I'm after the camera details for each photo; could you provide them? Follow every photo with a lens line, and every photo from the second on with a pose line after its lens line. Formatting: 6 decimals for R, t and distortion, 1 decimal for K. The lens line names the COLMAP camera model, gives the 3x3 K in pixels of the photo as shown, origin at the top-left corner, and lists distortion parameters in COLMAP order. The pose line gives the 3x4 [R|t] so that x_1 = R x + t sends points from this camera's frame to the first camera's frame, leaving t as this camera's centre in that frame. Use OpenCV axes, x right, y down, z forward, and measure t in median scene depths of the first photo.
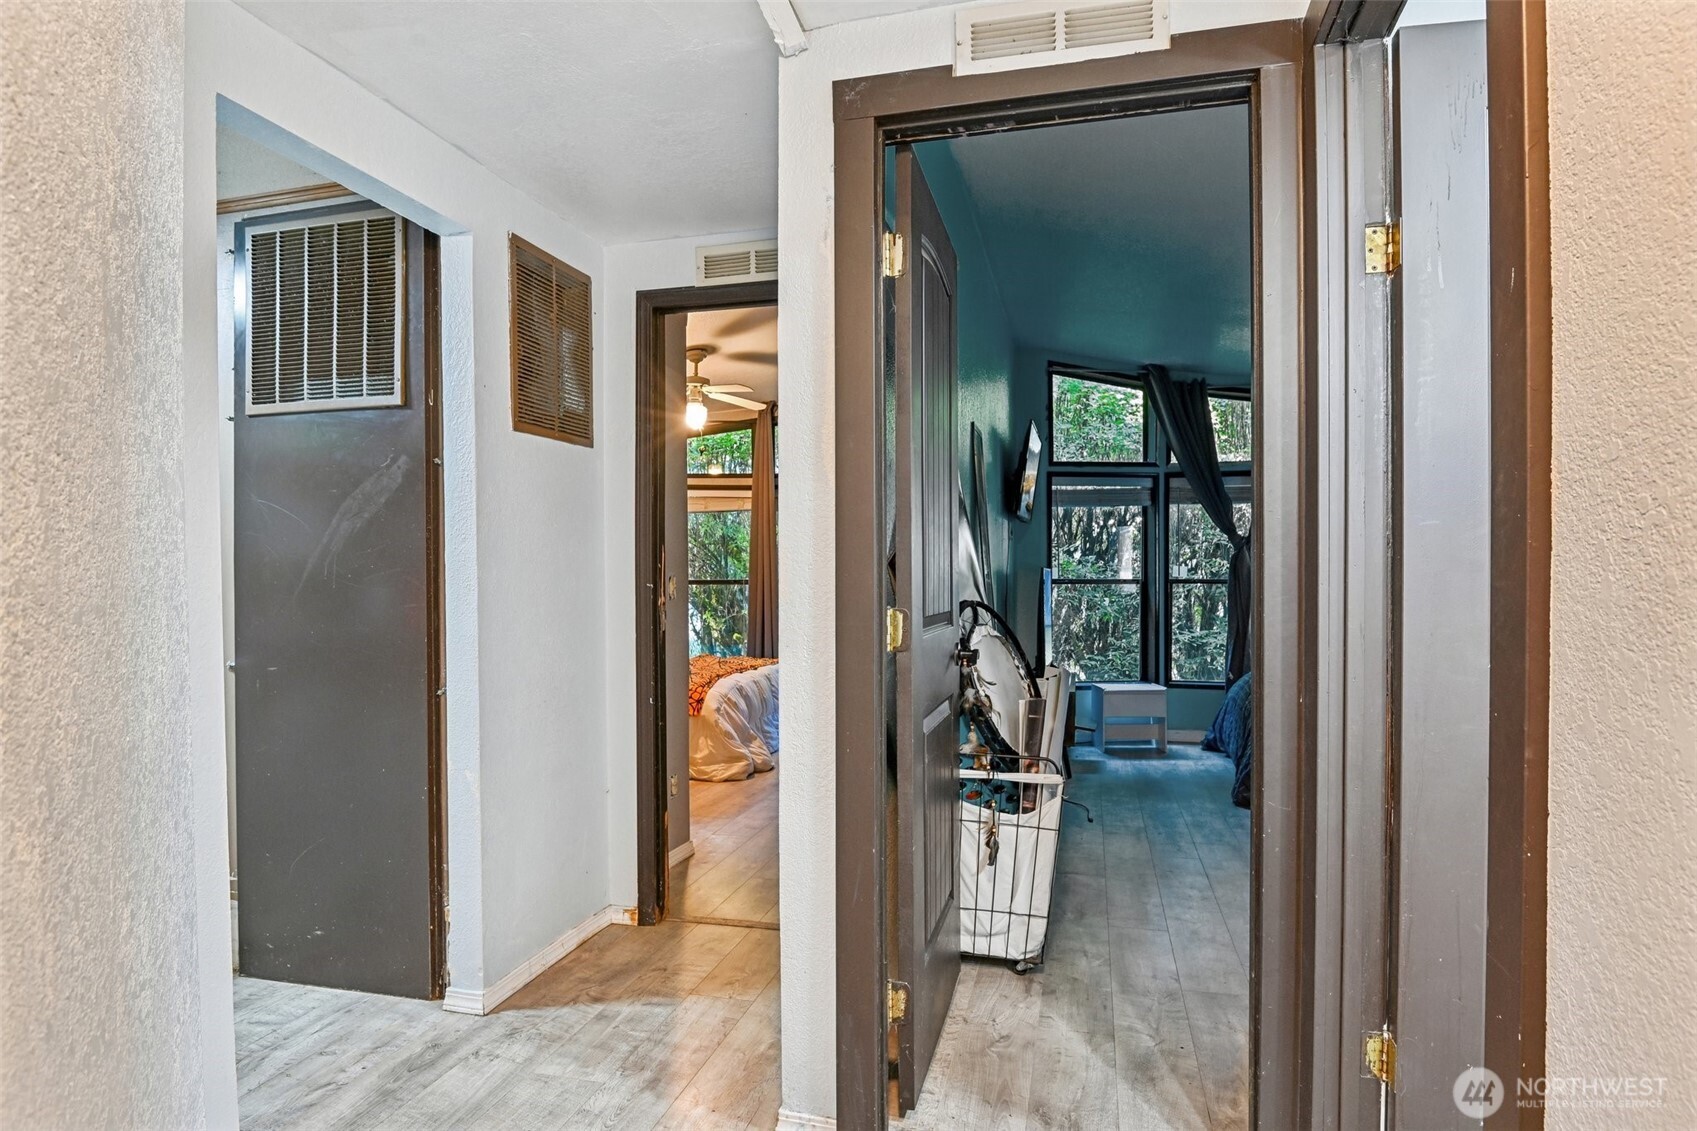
lens RADIAL K [[934.3, 0, 853.8], [0, 934.3, 579.6], [0, 0, 1]] dist [-0.001612, -0.000390]
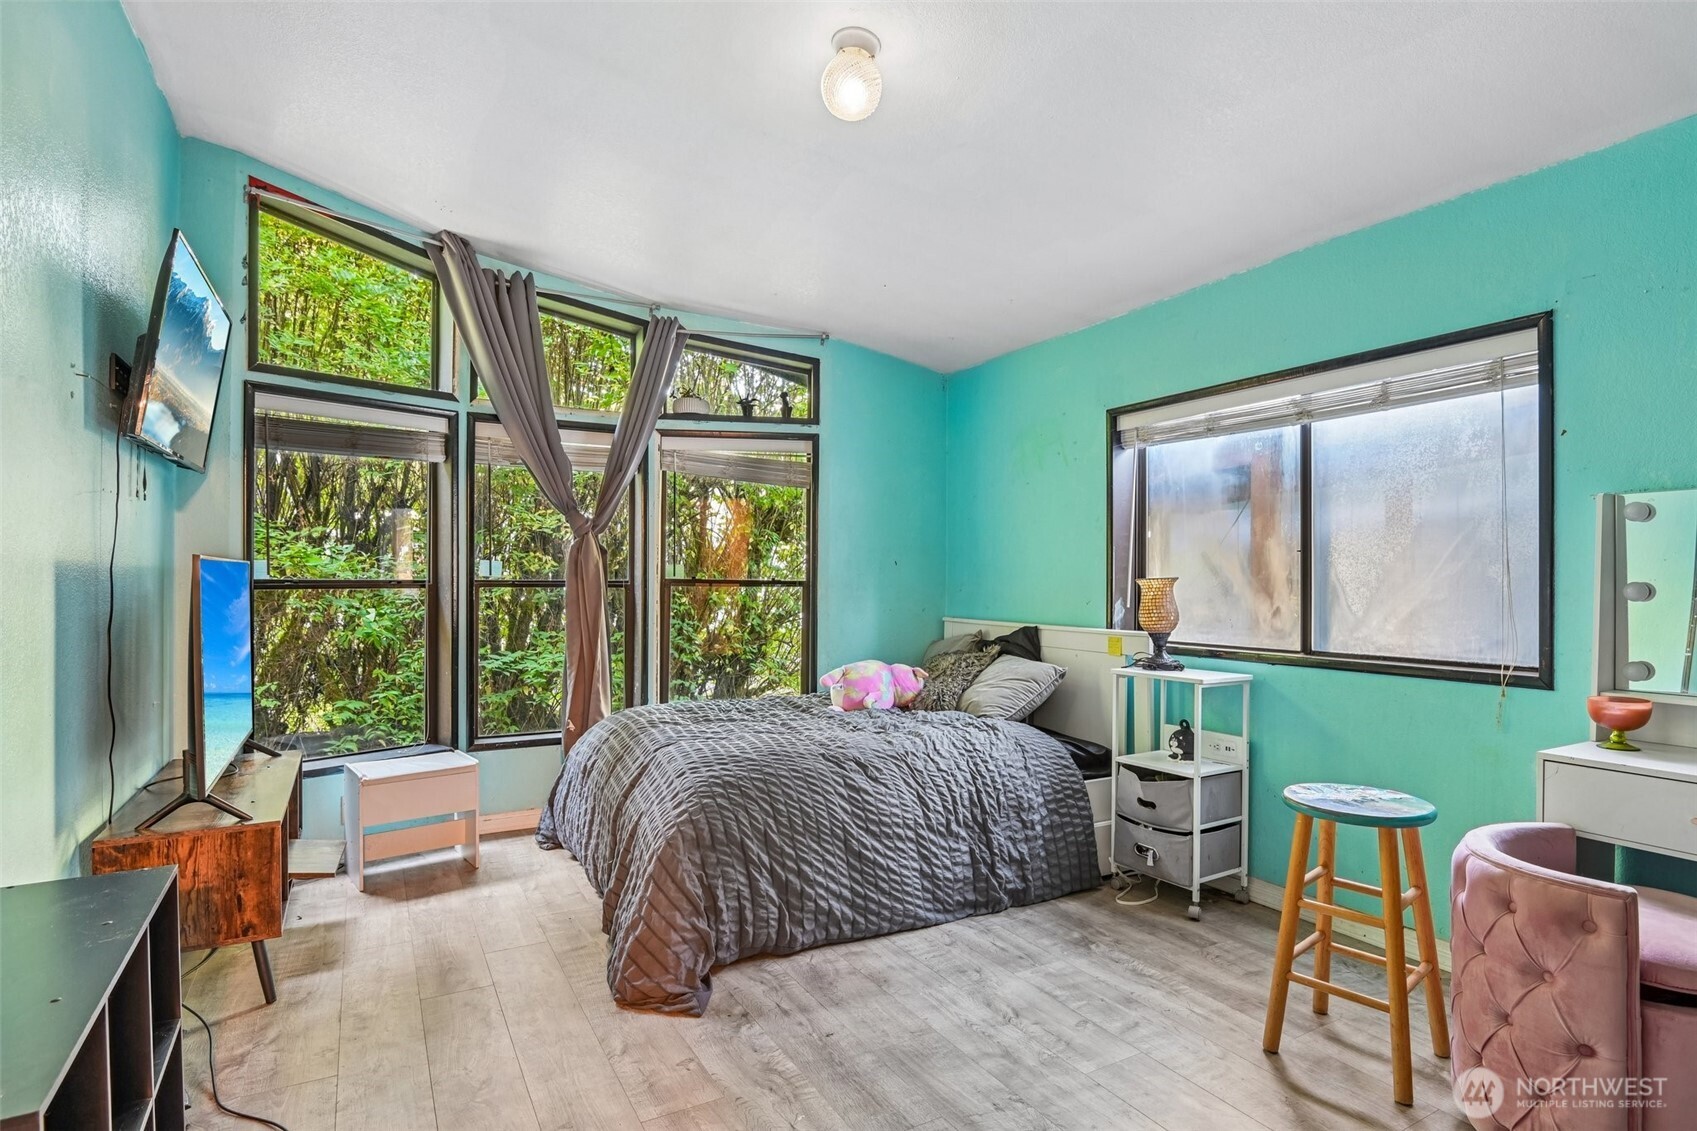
lens RADIAL K [[878.0, 0, 846.4], [0, 878.0, 575.6], [0, 0, 1]] dist [-0.000880, -0.000349]
pose [[0.735030, 0.003613, 0.678025, 0.097859], [0.000243, 0.999984, -0.005592, -0.000225], [-0.678035, 0.004275, 0.735017, 0.321517]]
